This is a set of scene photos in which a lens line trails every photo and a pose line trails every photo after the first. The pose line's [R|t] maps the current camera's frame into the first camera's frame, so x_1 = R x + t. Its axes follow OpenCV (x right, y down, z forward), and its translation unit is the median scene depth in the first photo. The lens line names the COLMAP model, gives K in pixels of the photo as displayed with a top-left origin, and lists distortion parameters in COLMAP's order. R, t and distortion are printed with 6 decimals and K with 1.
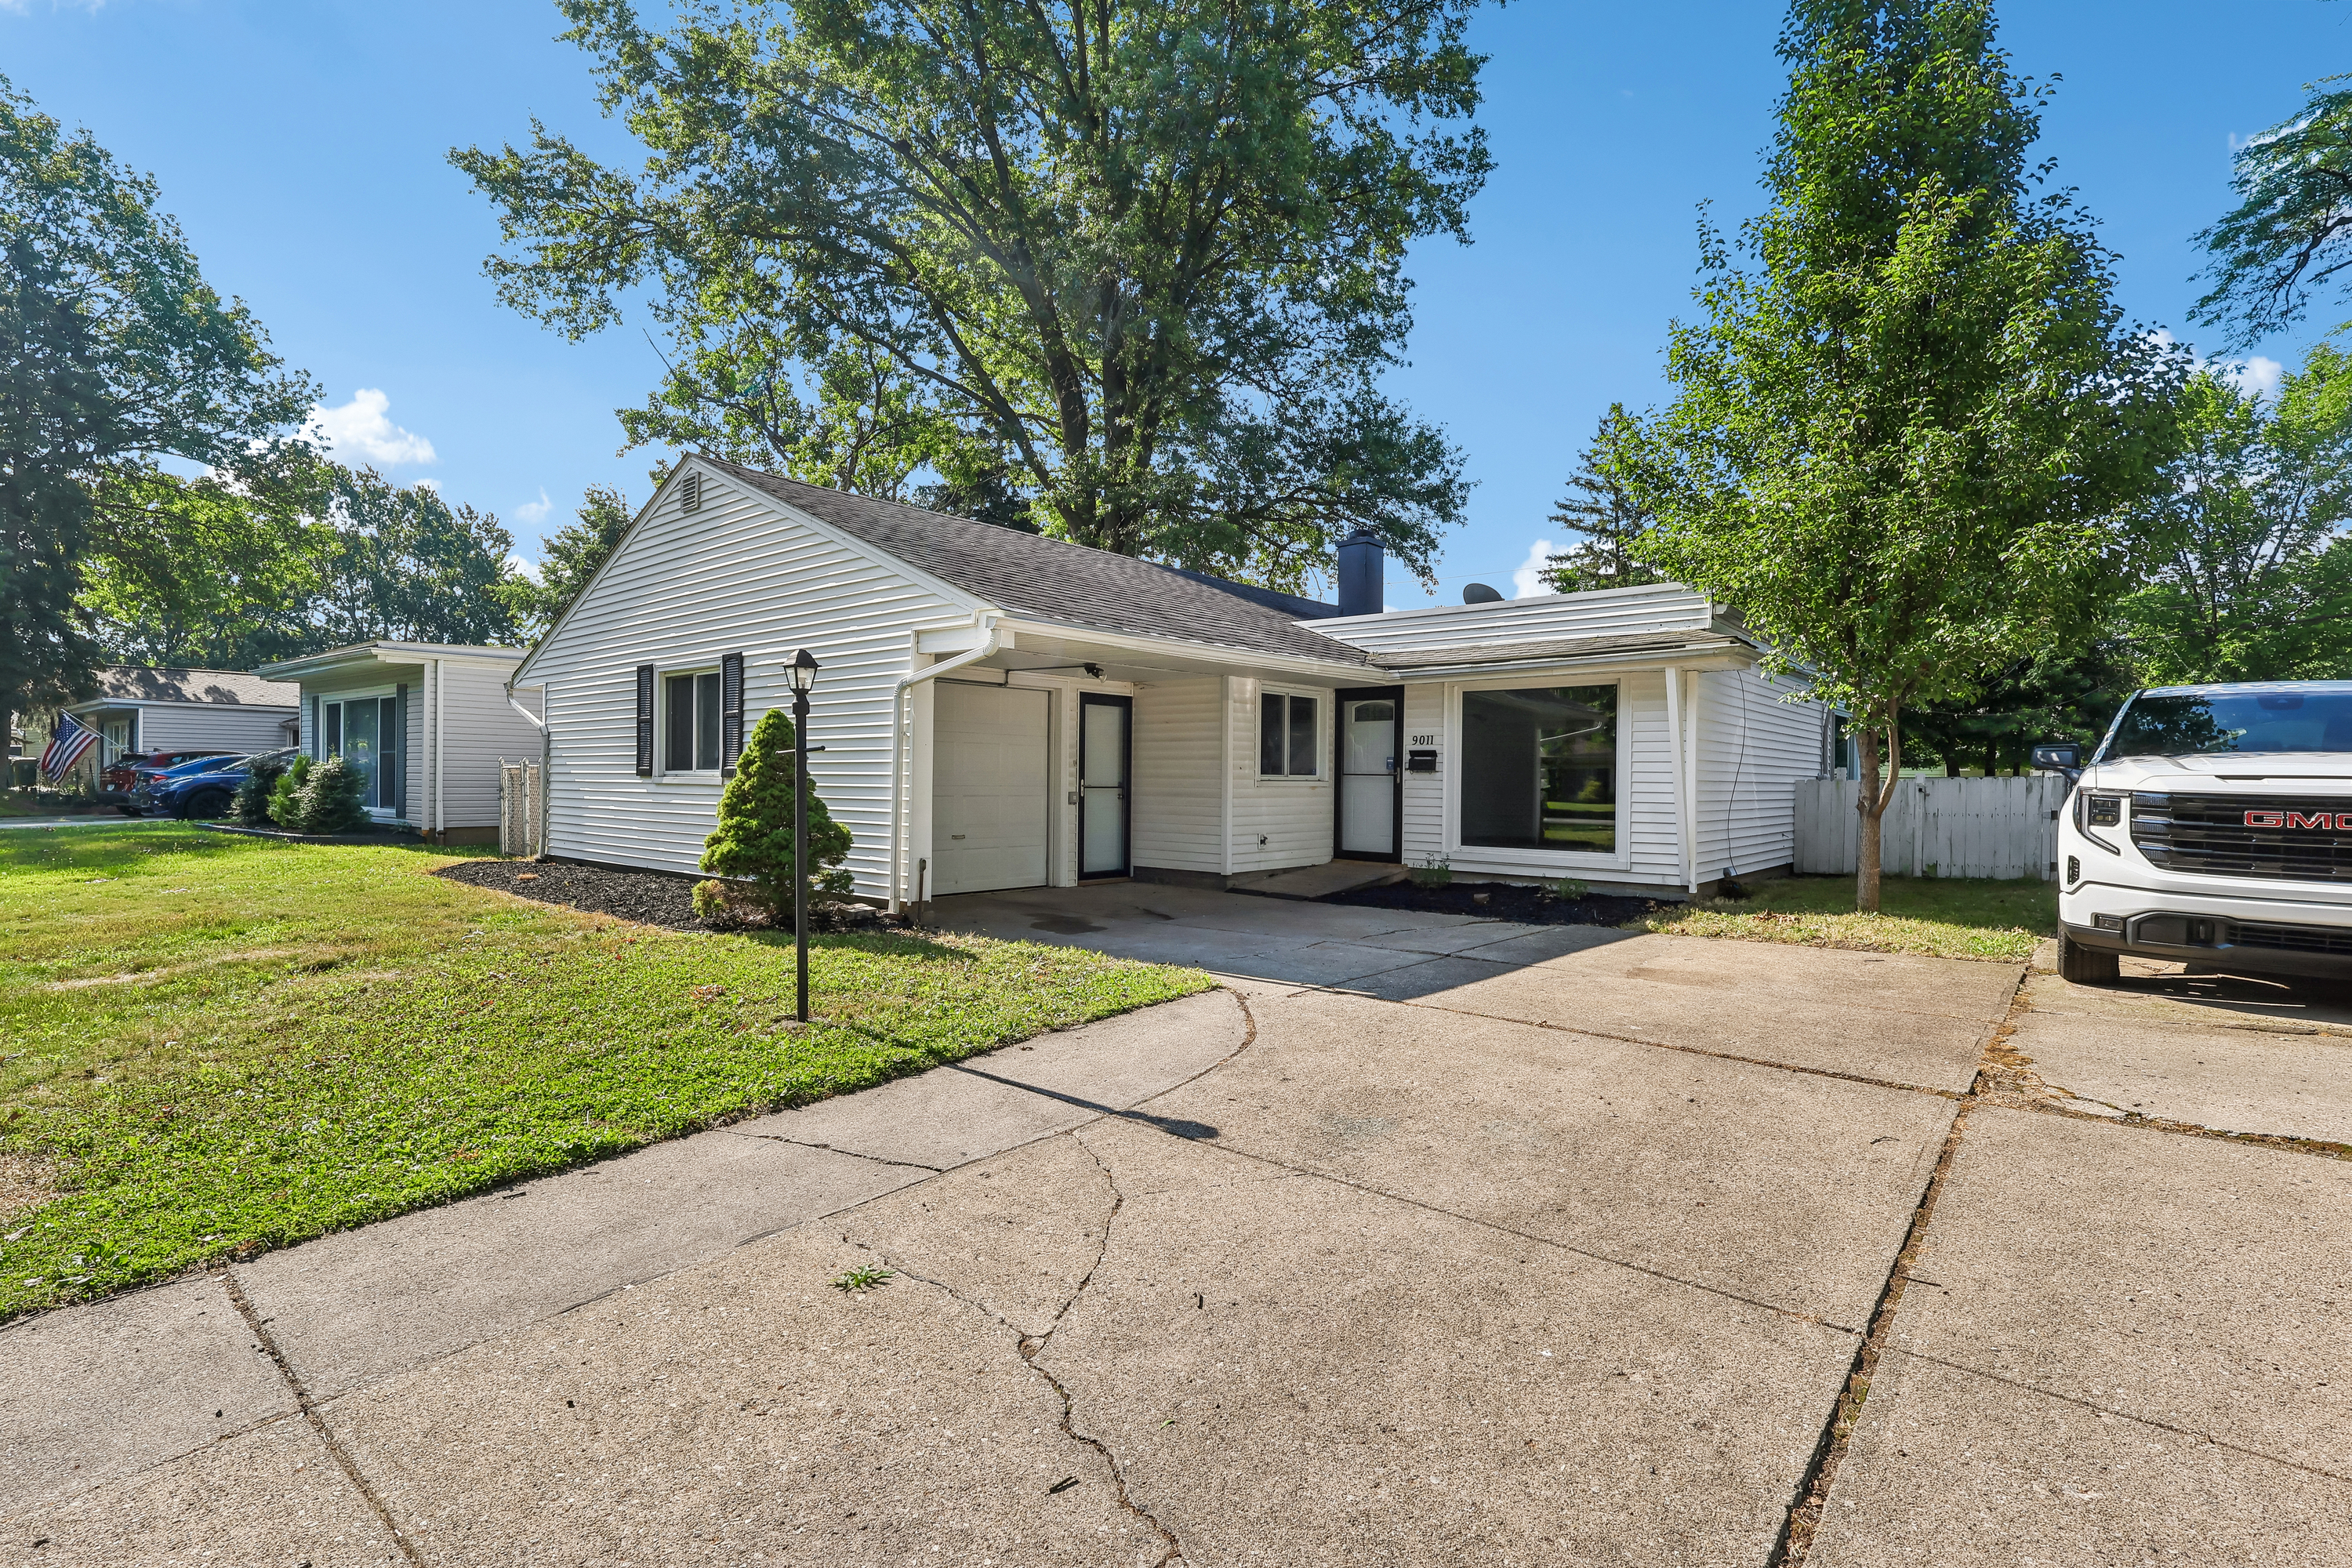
lens RADIAL K [[1113.8, 0, 1171.3], [0, 1113.8, 789.8], [0, 0, 1]] dist [0.000442, -0.000375]
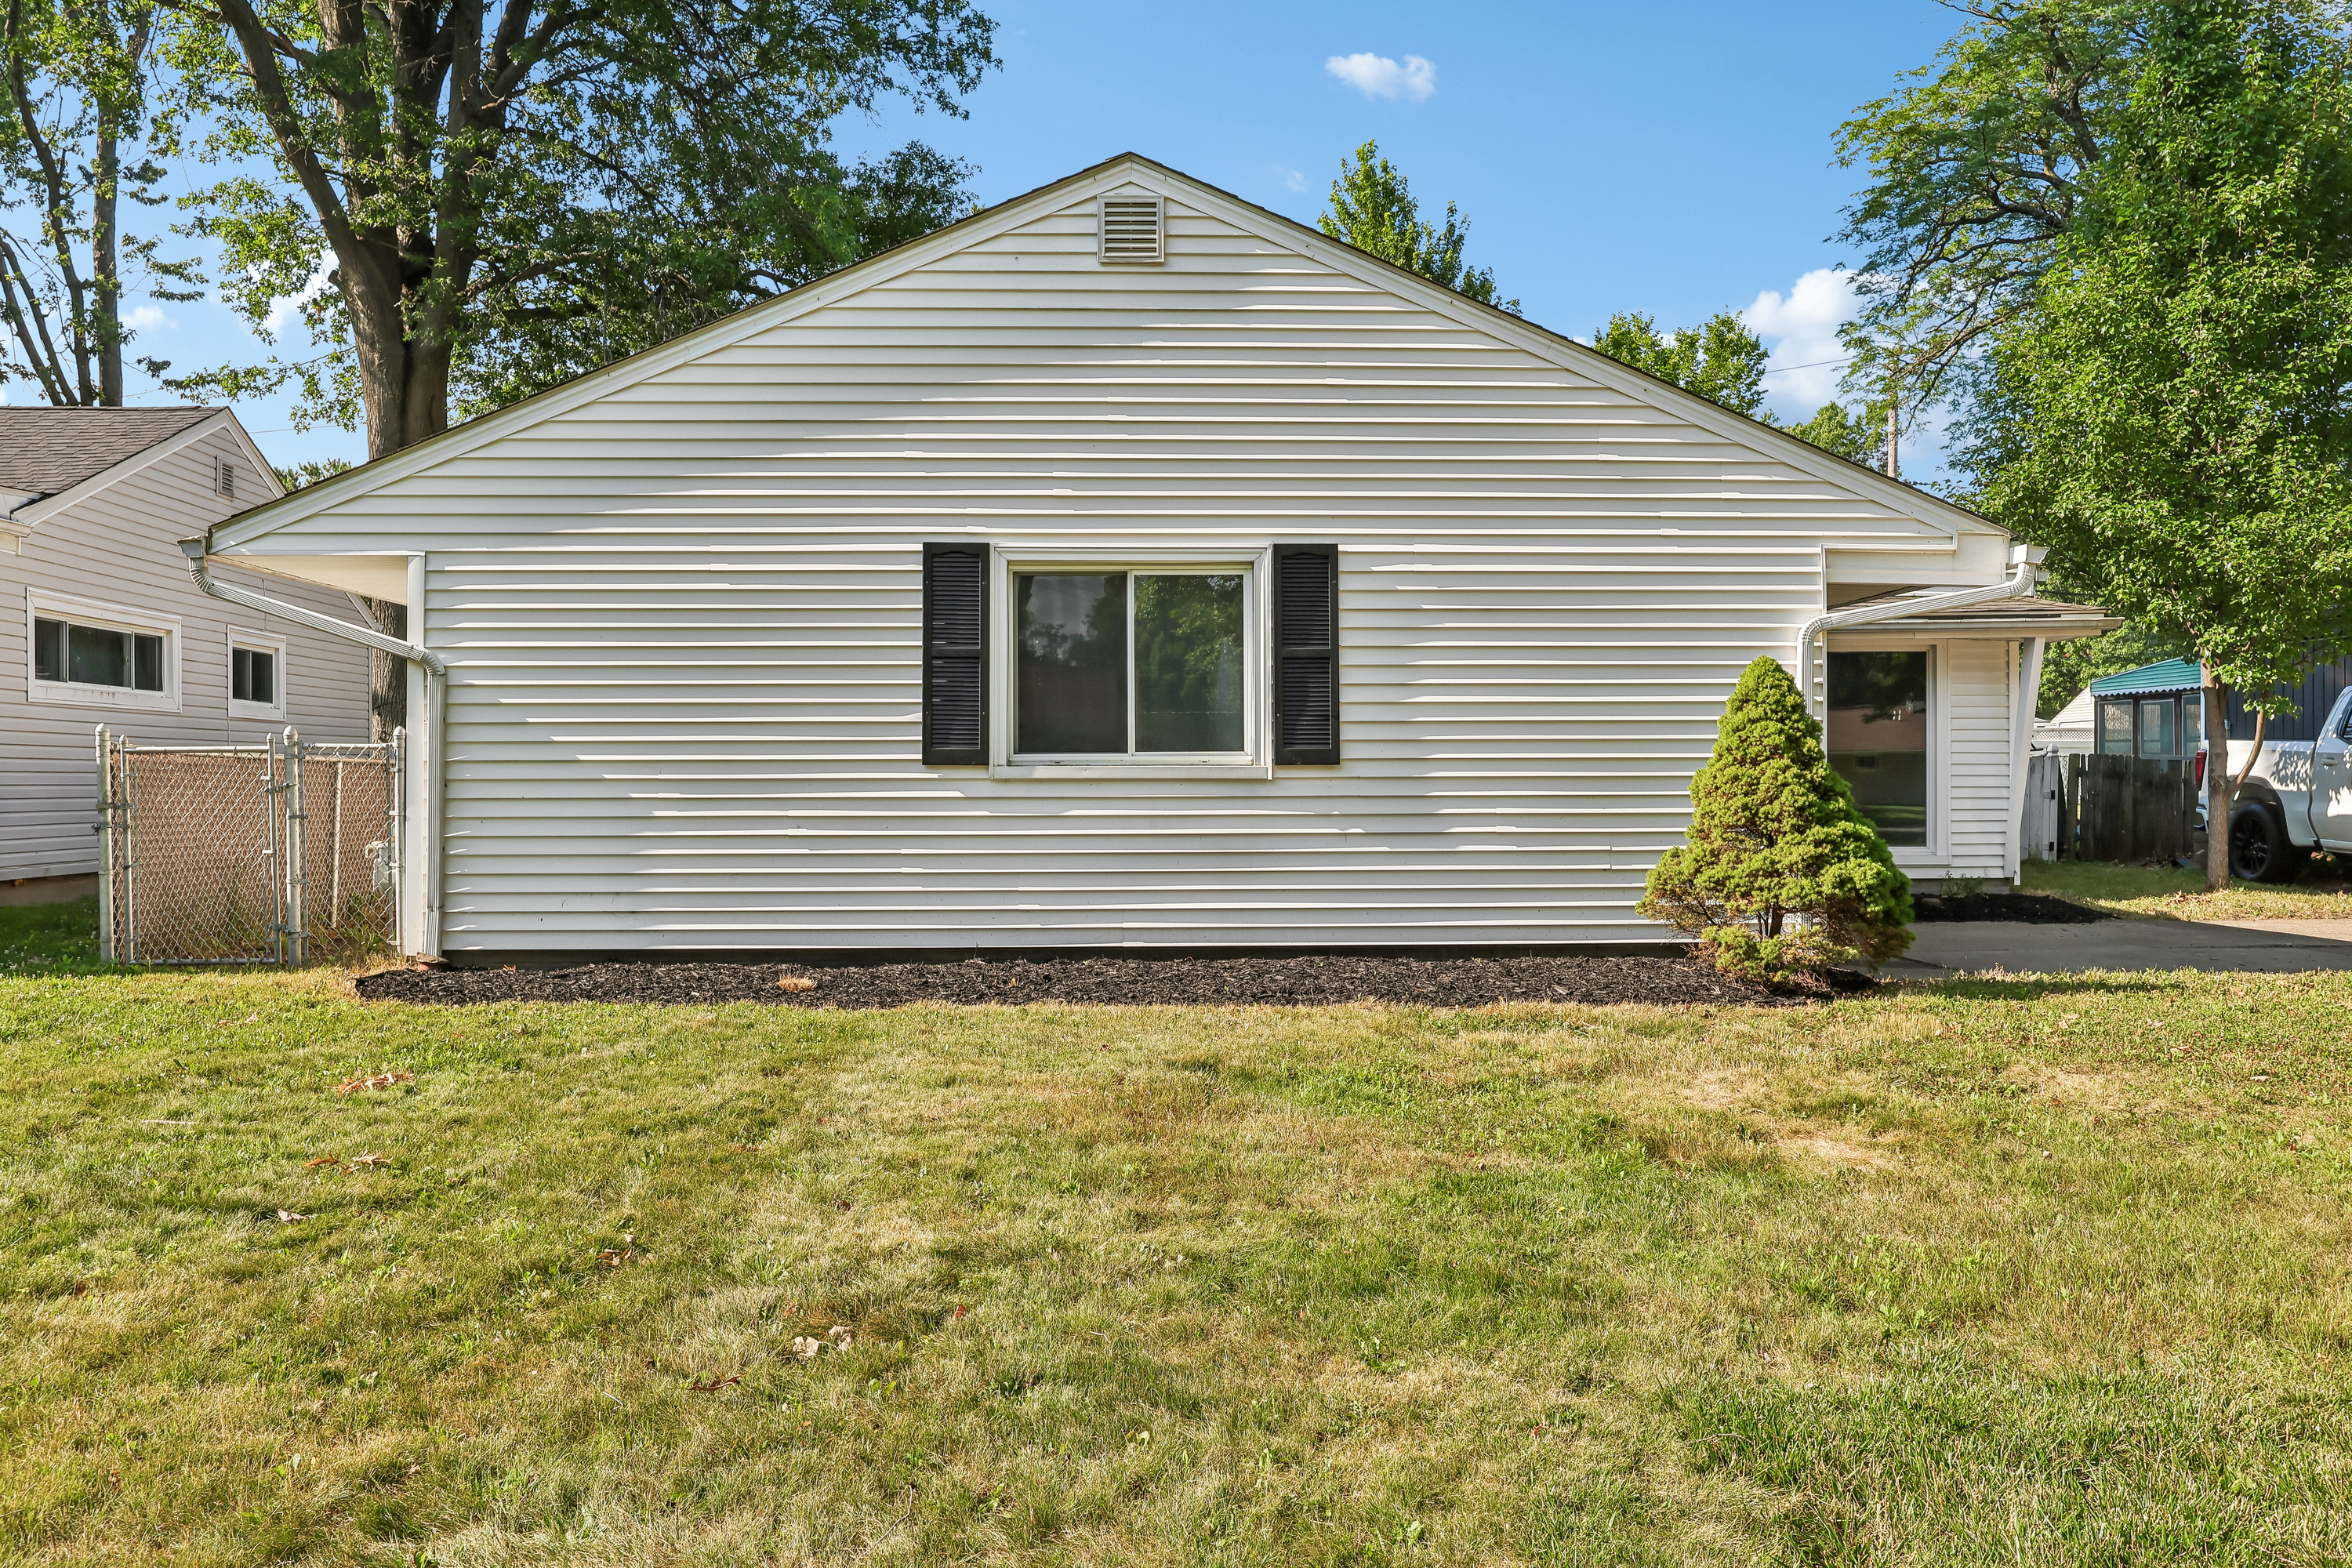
lens RADIAL K [[1874.9, 0, 1170.7], [0, 1874.9, 785.8], [0, 0, 1]] dist [0.005558, 0.002572]
pose [[0.723050, -0.012614, 0.690681, -1.045964], [0.017410, 0.999848, 0.000033, -0.001293], [-0.690576, 0.012001, 0.723160, 0.342957]]
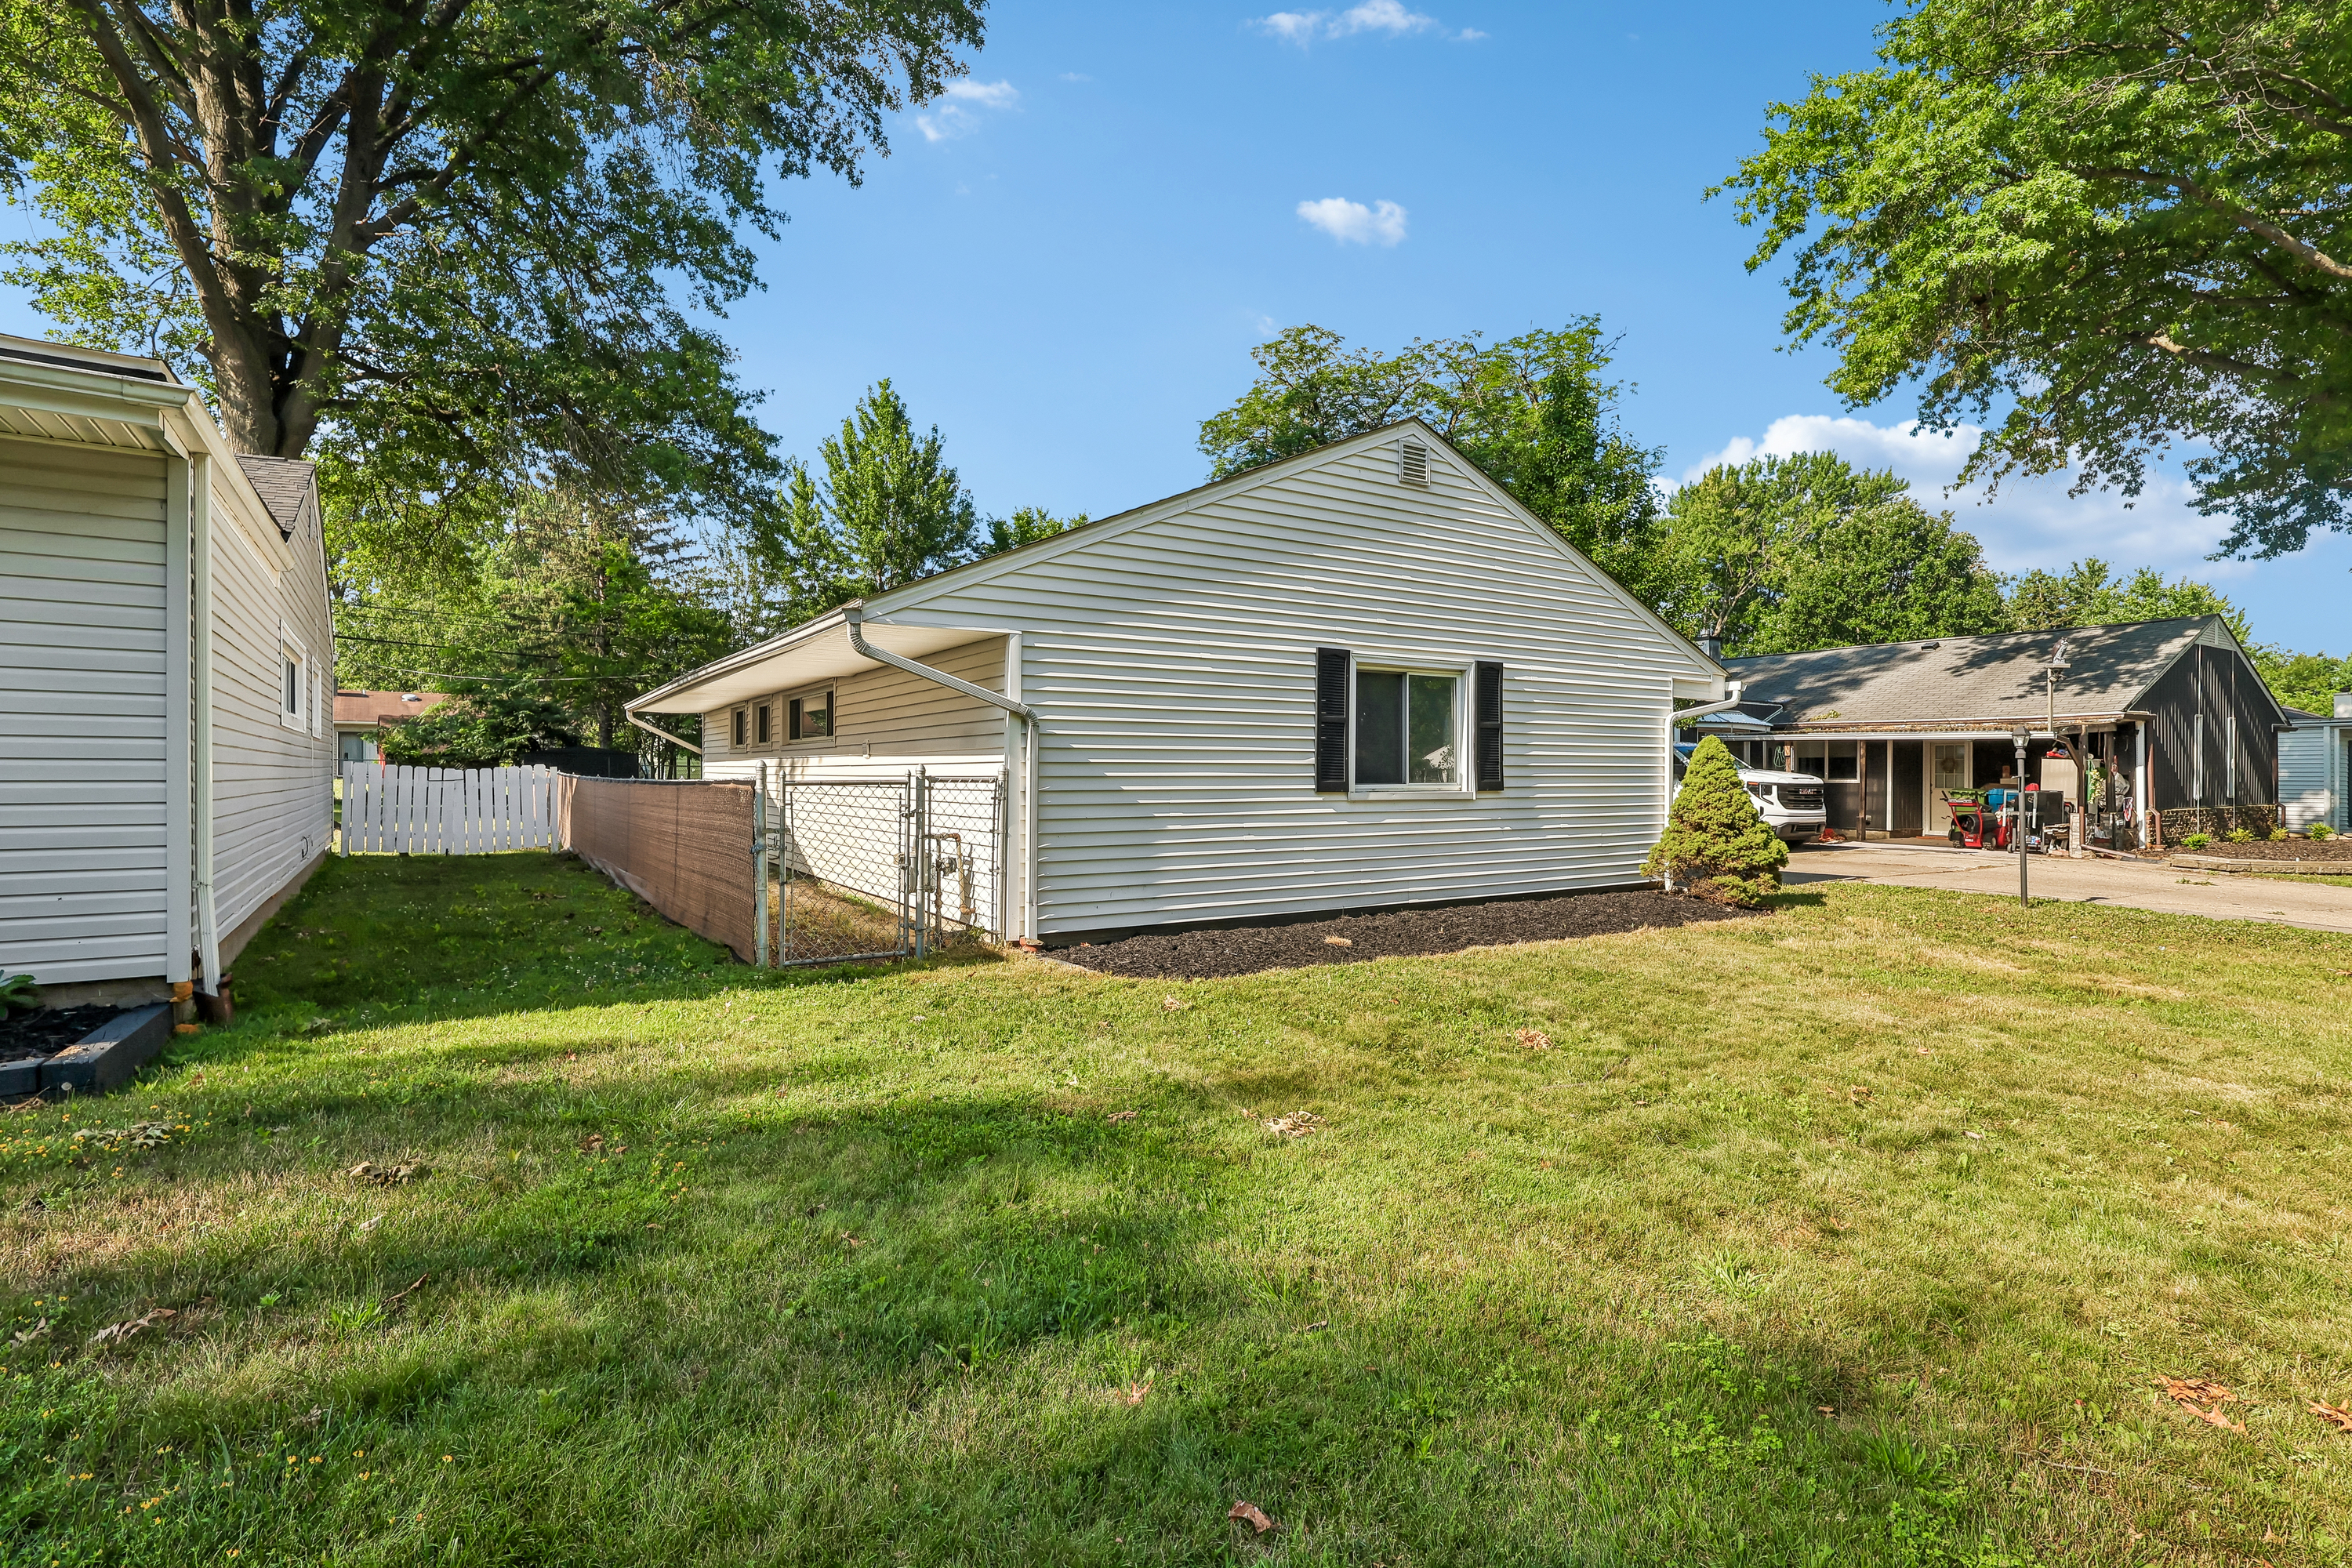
lens RADIAL K [[1113.8, 0, 1184.8], [0, 1113.8, 784.8], [0, 0, 1]] dist [0.000442, -0.000375]
pose [[0.266307, -0.017125, 0.963736, -1.326581], [0.013227, 0.999813, 0.014111, -0.031453], [-0.963797, 0.008990, 0.266484, 0.946075]]
